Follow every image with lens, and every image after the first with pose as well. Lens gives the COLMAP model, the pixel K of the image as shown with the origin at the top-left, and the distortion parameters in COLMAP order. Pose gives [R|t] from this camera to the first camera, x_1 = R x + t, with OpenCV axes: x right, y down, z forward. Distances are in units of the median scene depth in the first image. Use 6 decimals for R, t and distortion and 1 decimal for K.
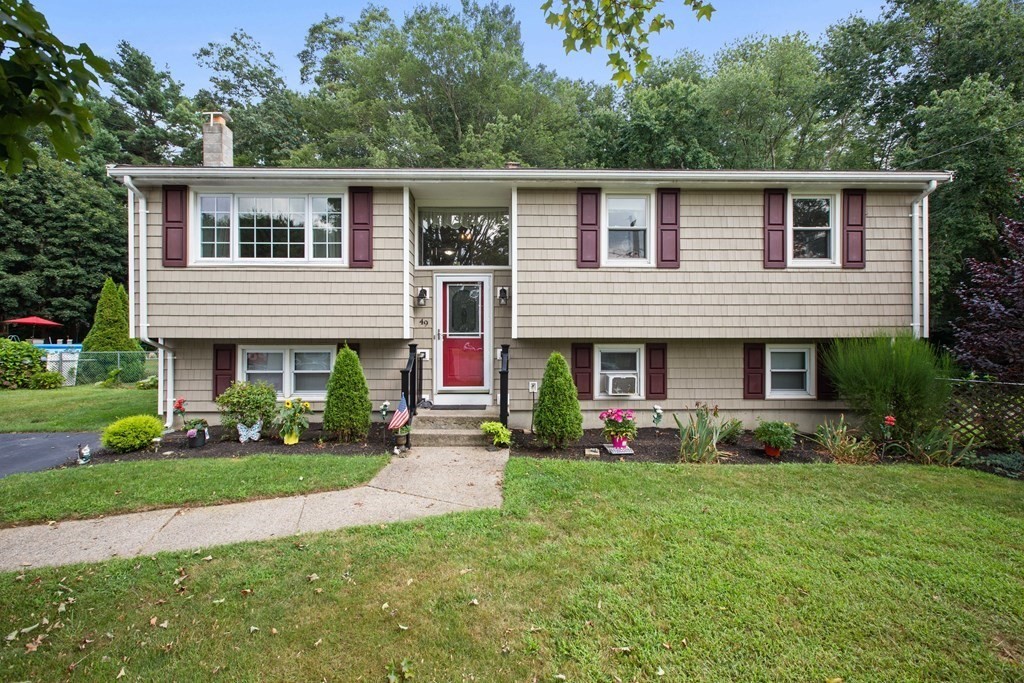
lens RADIAL K [[462.2, 0, 516.1], [0, 462.2, 358.3], [0, 0, 1]] dist [0.003001, -0.001909]
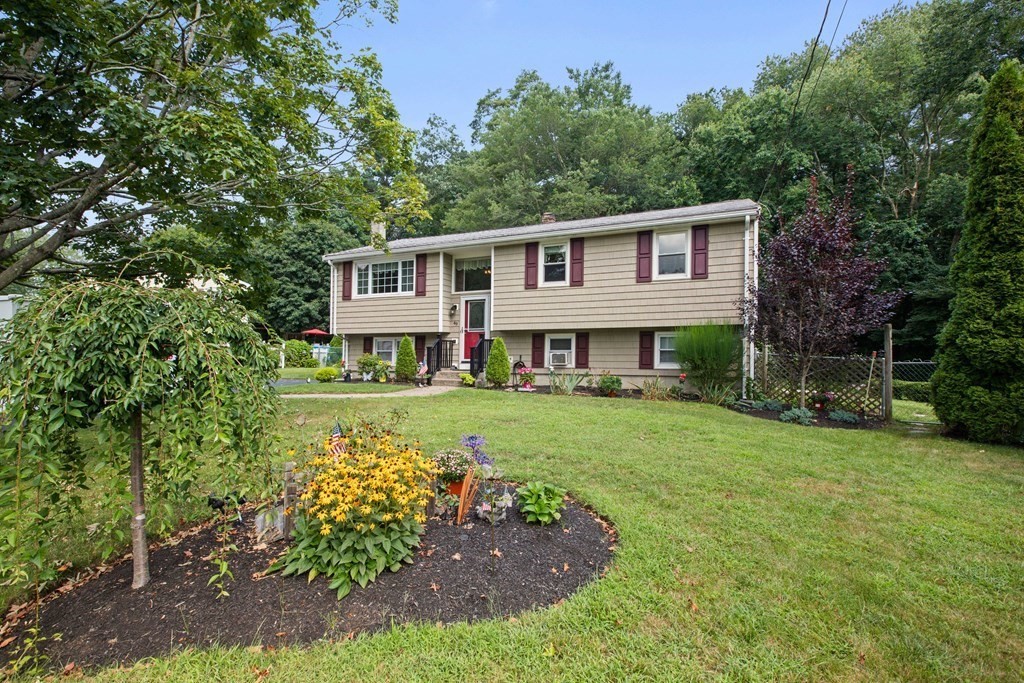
lens RADIAL K [[462.2, 0, 504.2], [0, 462.2, 351.1], [0, 0, 1]] dist [0.003001, -0.001909]
pose [[0.907313, -0.001455, -0.420453, 0.783045], [-0.010819, 0.999582, -0.026805, 0.082685], [0.420317, 0.028870, 0.906918, -0.590343]]
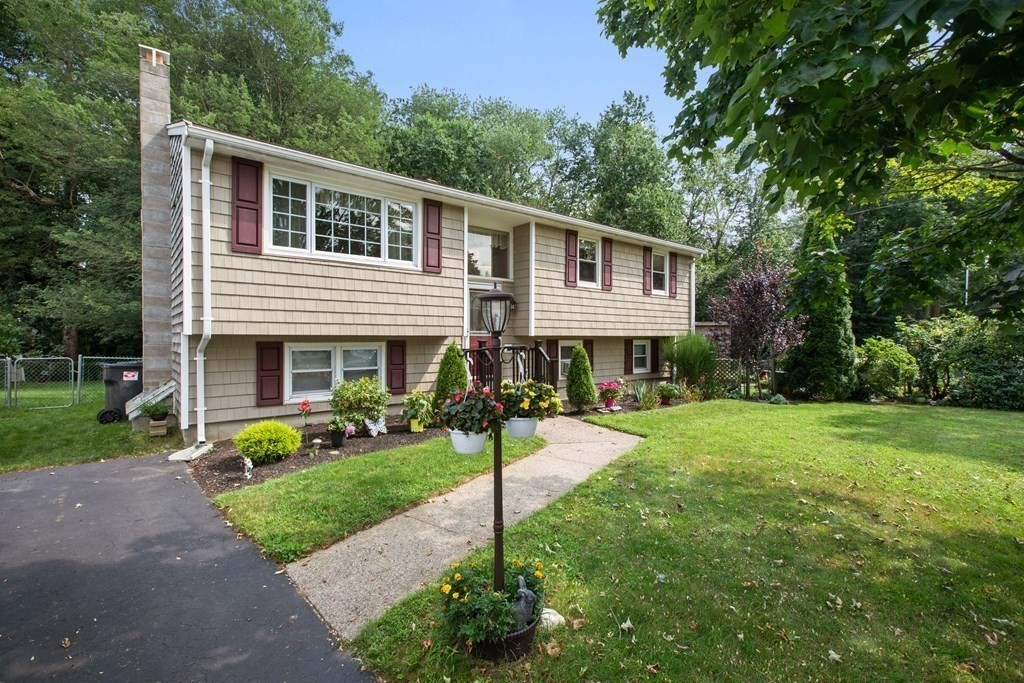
lens RADIAL K [[462.2, 0, 502.1], [0, 462.2, 361.8], [0, 0, 1]] dist [0.003001, -0.001909]
pose [[0.782855, -0.031620, 0.621400, -0.893783], [0.021087, 0.999482, 0.024293, -0.003849], [-0.621846, -0.005914, 0.783117, 0.016938]]
